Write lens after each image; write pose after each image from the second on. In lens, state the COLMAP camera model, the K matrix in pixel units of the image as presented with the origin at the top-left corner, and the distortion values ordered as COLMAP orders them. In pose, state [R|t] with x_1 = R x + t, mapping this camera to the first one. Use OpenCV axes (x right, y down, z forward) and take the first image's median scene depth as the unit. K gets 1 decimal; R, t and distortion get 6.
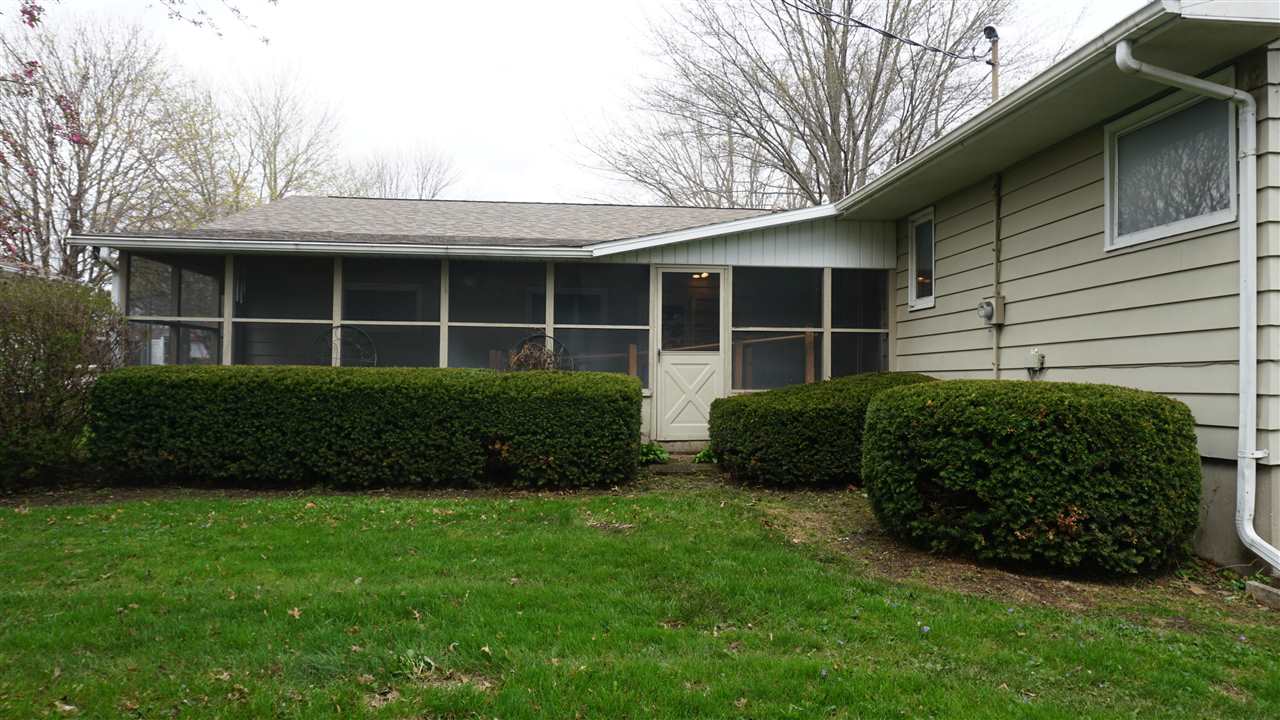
lens RADIAL K [[865.3, 0, 634.3], [0, 865.3, 357.7], [0, 0, 1]] dist [-0.024339, 0.005484]
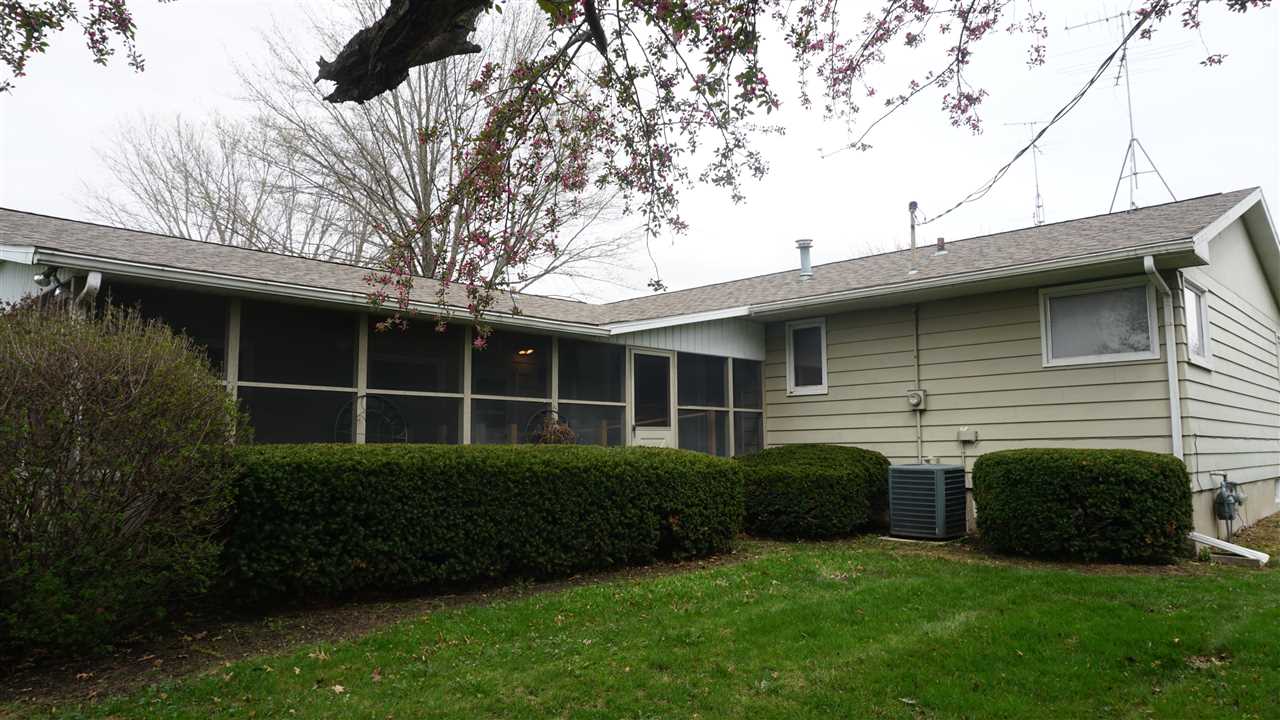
lens RADIAL K [[865.3, 0, 642.5], [0, 865.3, 361.0], [0, 0, 1]] dist [-0.024339, 0.005484]
pose [[0.745577, 0.052562, 0.664344, -0.871425], [-0.001507, 0.997015, -0.077191, -0.007402], [-0.666418, 0.056551, 0.743431, 0.244133]]
